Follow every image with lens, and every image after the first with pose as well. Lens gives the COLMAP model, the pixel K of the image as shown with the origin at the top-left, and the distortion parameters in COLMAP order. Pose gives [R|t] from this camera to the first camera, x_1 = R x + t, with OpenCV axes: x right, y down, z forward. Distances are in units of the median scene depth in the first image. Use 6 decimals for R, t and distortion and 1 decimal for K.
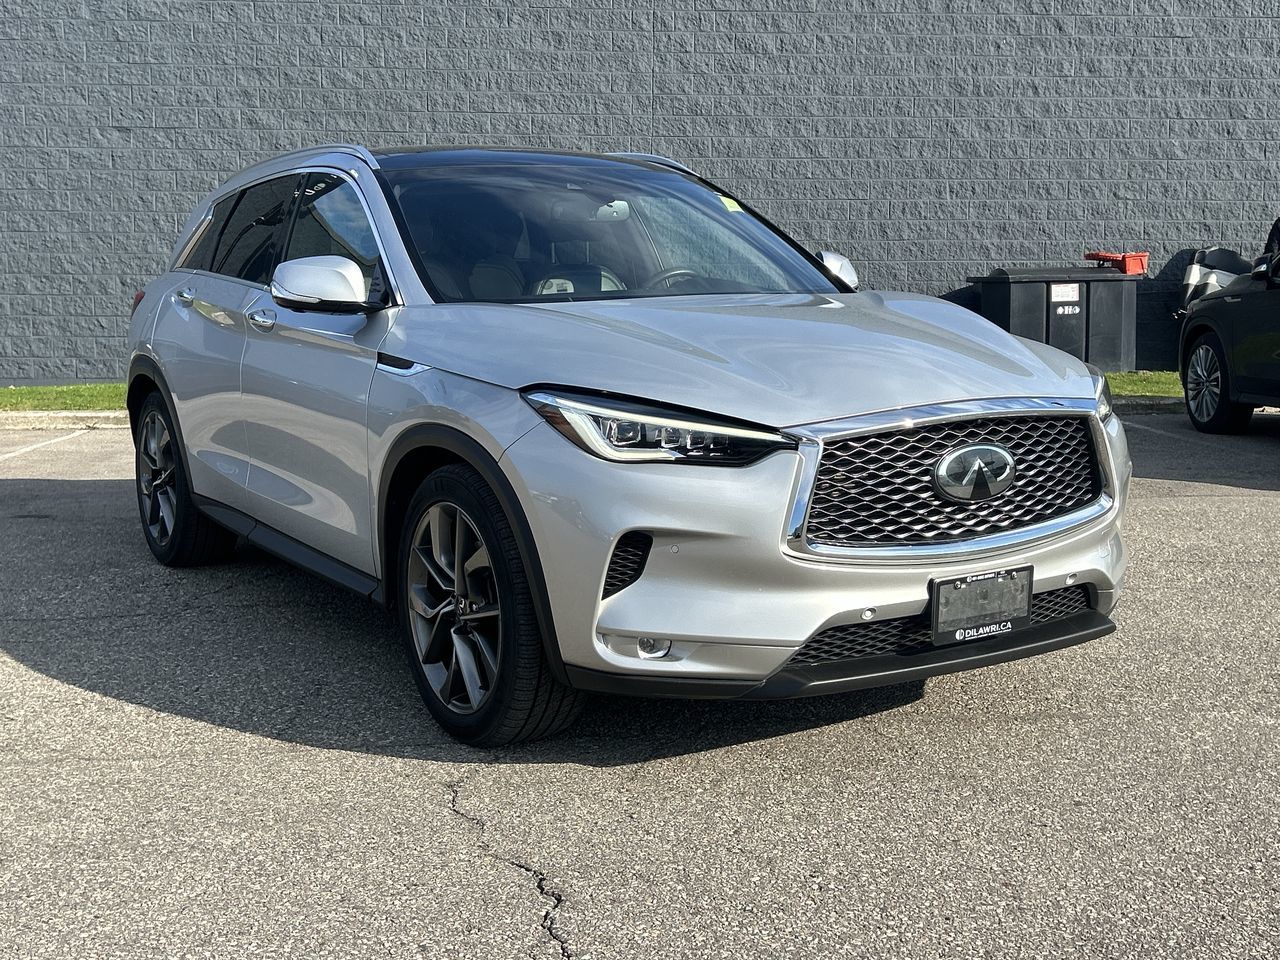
lens RADIAL K [[1608.5, 0, 640.0], [0, 1608.5, 480.0], [0, 0, 1]] dist [0.186745, -0.503690]
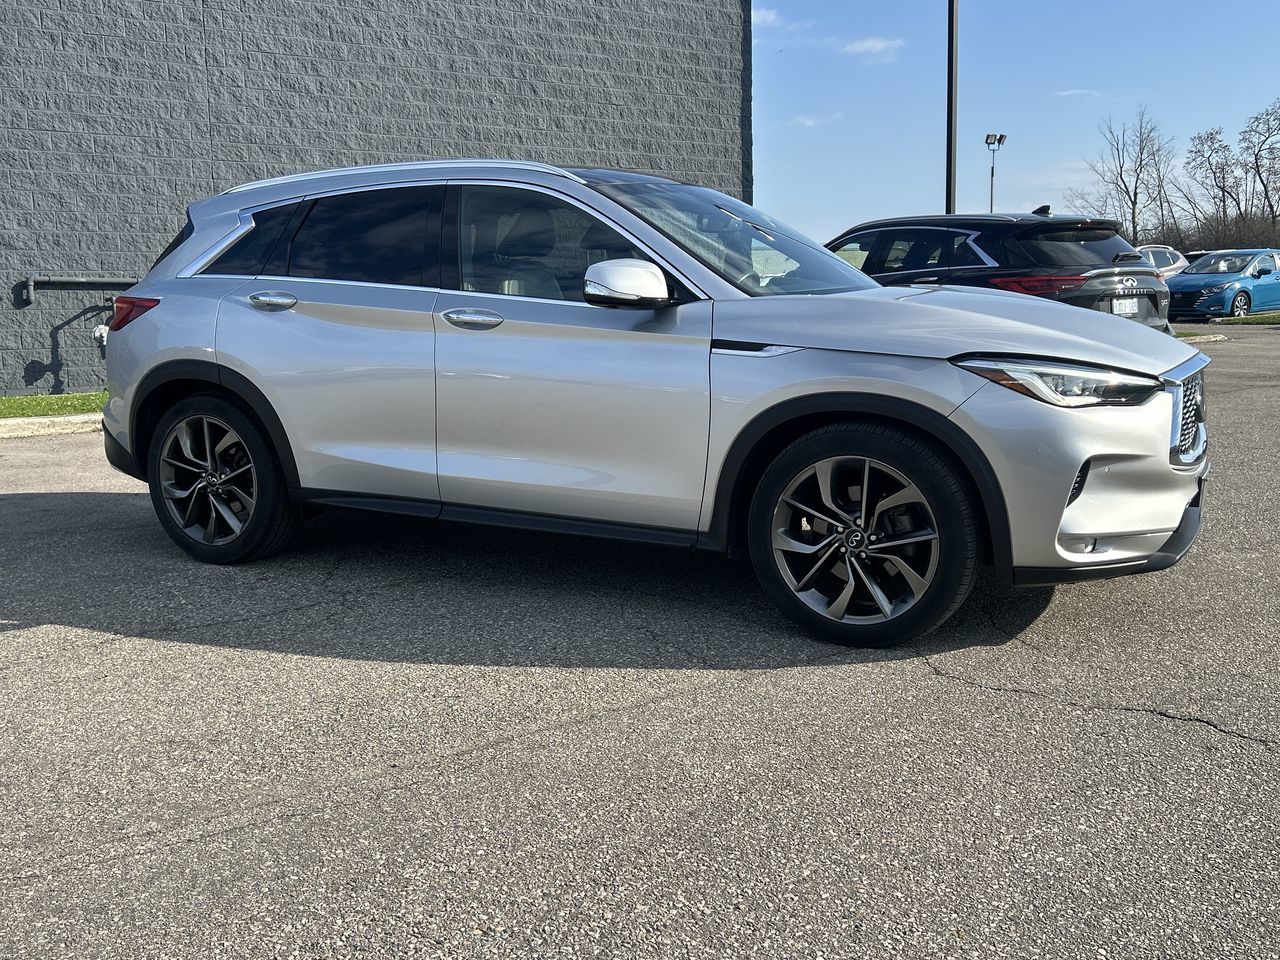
lens RADIAL K [[1366.4, 0, 697.2], [0, 1366.4, 444.1], [0, 0, 1]] dist [0.042924, -0.045719]
pose [[0.843097, -0.068852, 0.533336, -0.223202], [0.076985, 0.997008, 0.007014, -0.003181], [-0.532223, 0.035145, 0.845874, 0.050952]]
